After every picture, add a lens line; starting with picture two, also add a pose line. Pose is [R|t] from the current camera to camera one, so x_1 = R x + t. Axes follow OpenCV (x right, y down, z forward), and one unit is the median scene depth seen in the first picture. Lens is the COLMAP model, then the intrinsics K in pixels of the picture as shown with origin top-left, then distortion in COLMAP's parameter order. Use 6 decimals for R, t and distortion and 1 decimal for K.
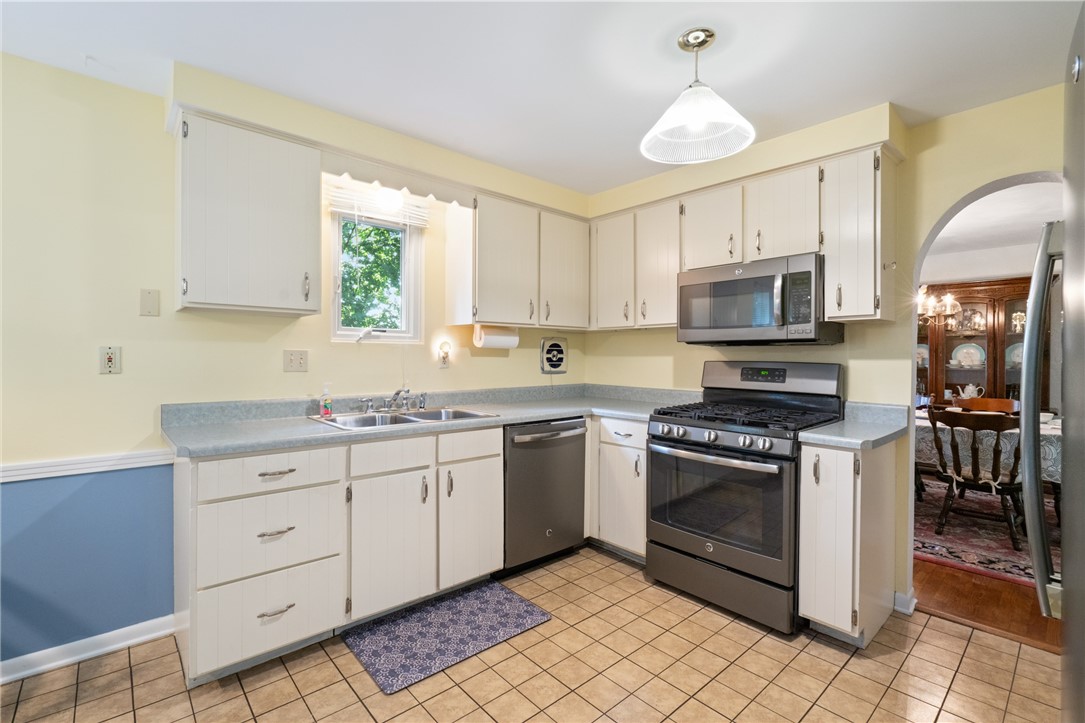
lens RADIAL K [[486.2, 0, 535.8], [0, 486.2, 359.2], [0, 0, 1]] dist [-0.004609, -0.000129]
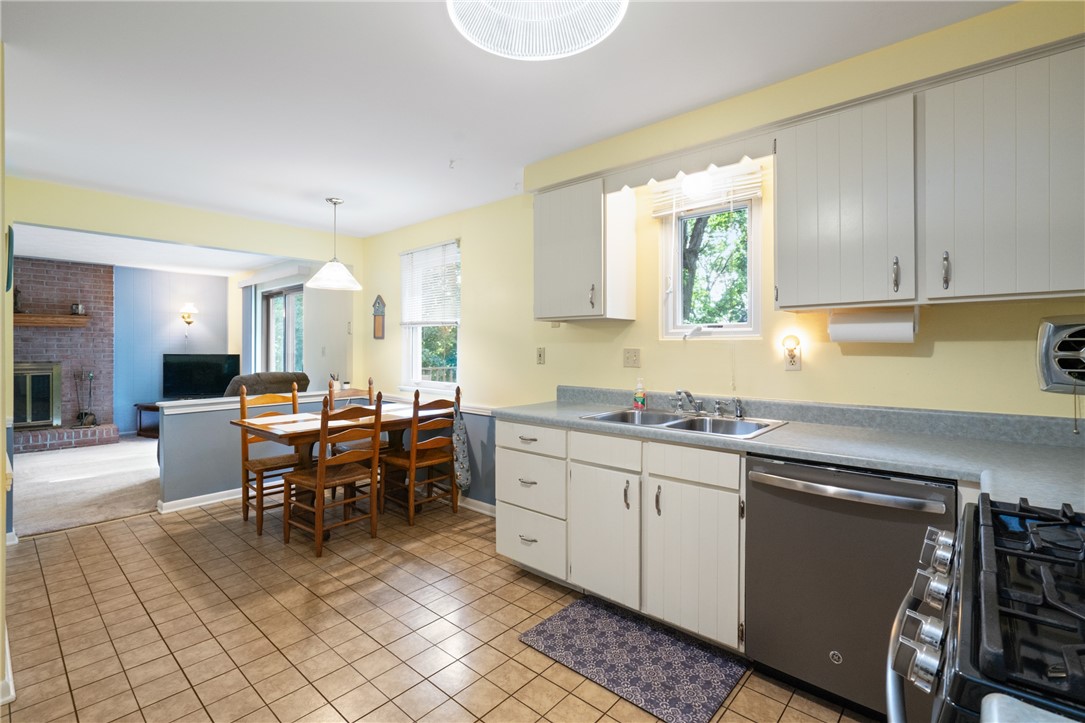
lens RADIAL K [[496.6, 0, 540.3], [0, 496.6, 349.4], [0, 0, 1]] dist [-0.002215, -0.000395]
pose [[0.116790, -0.001078, -0.993156, 0.648028], [-0.005013, 0.999986, -0.001675, -0.013416], [0.993144, 0.005174, 0.116783, 0.640795]]
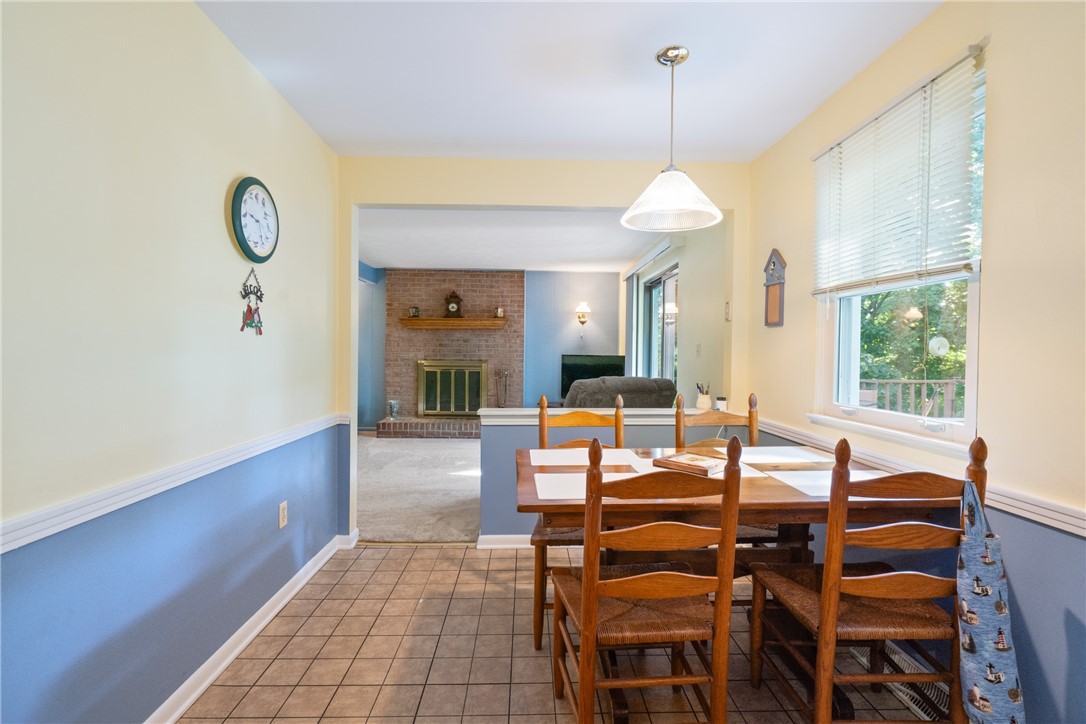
lens RADIAL K [[490.8, 0, 538.0], [0, 490.8, 360.4], [0, 0, 1]] dist [-0.003813, 0.000249]
pose [[-0.644275, 0.000307, -0.764794, -0.167290], [-0.016167, 0.999771, 0.014021, 0.014989], [0.764623, 0.021397, -0.644123, 0.545345]]
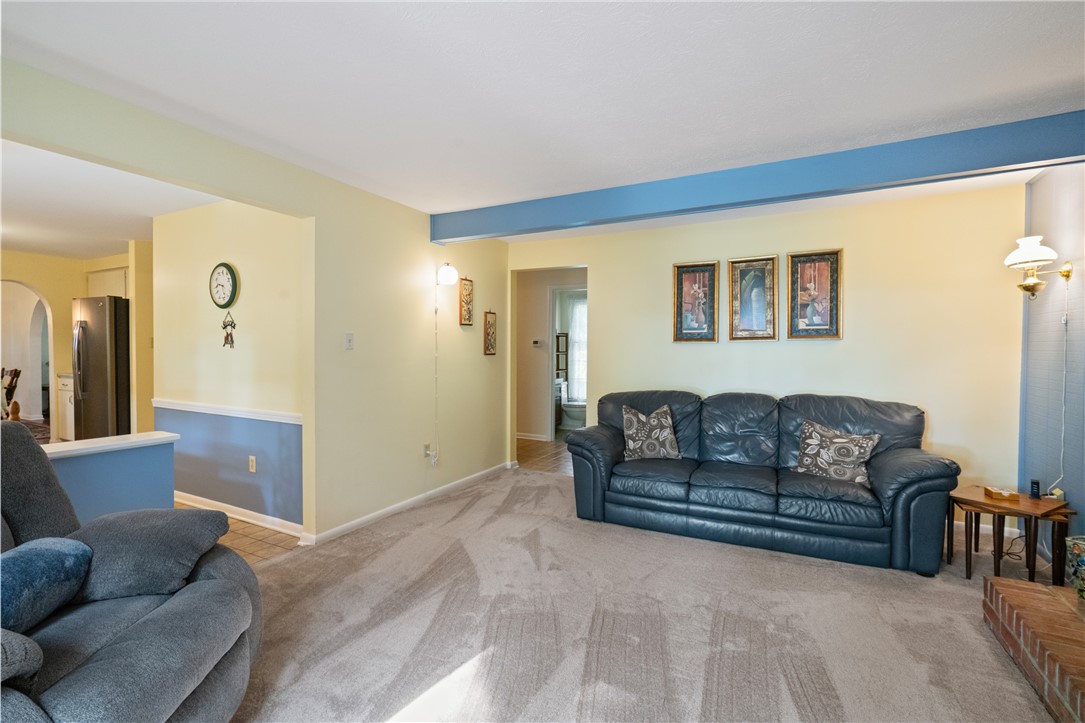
lens RADIAL K [[490.3, 0, 537.6], [0, 490.3, 359.9], [0, 0, 1]] dist [-0.003813, 0.000249]
pose [[-0.340338, -0.027524, 0.939900, -2.160534], [-0.004775, 0.999609, 0.027544, -0.018270], [-0.940291, 0.004886, -0.340336, -0.701411]]
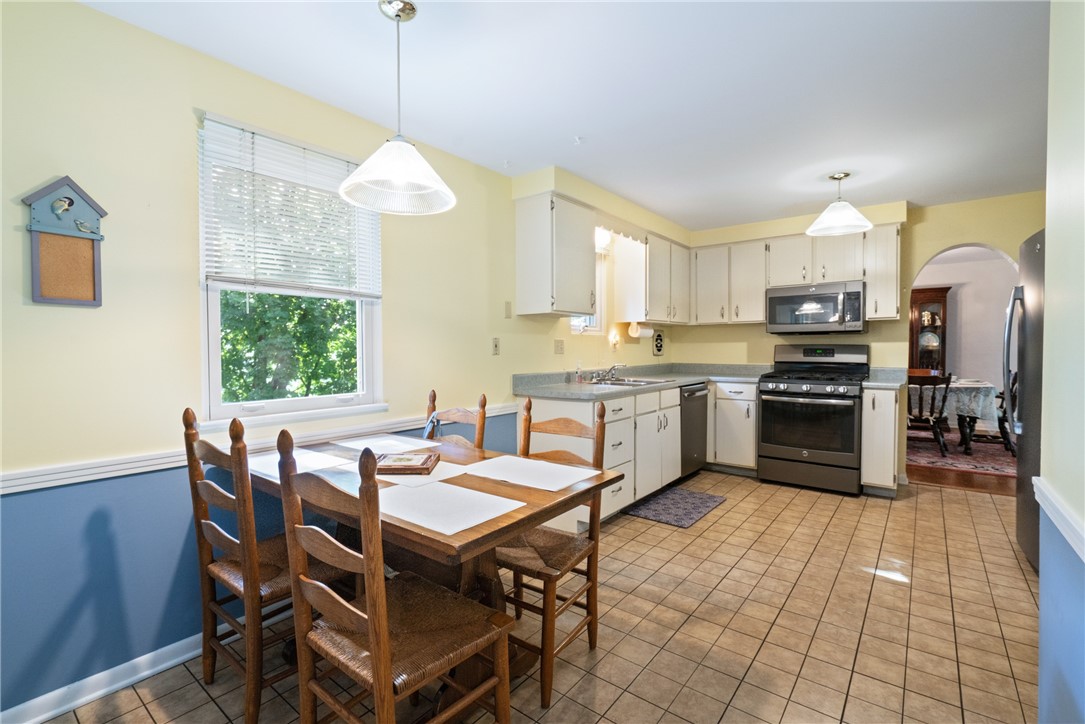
lens RADIAL K [[490.3, 0, 537.6], [0, 490.3, 360.4], [0, 0, 1]] dist [-0.003813, 0.000249]
pose [[0.984323, -0.016247, 0.175623, -0.822938], [0.012767, 0.999699, 0.020931, 0.013457], [-0.175910, -0.018361, 0.984235, -0.492126]]
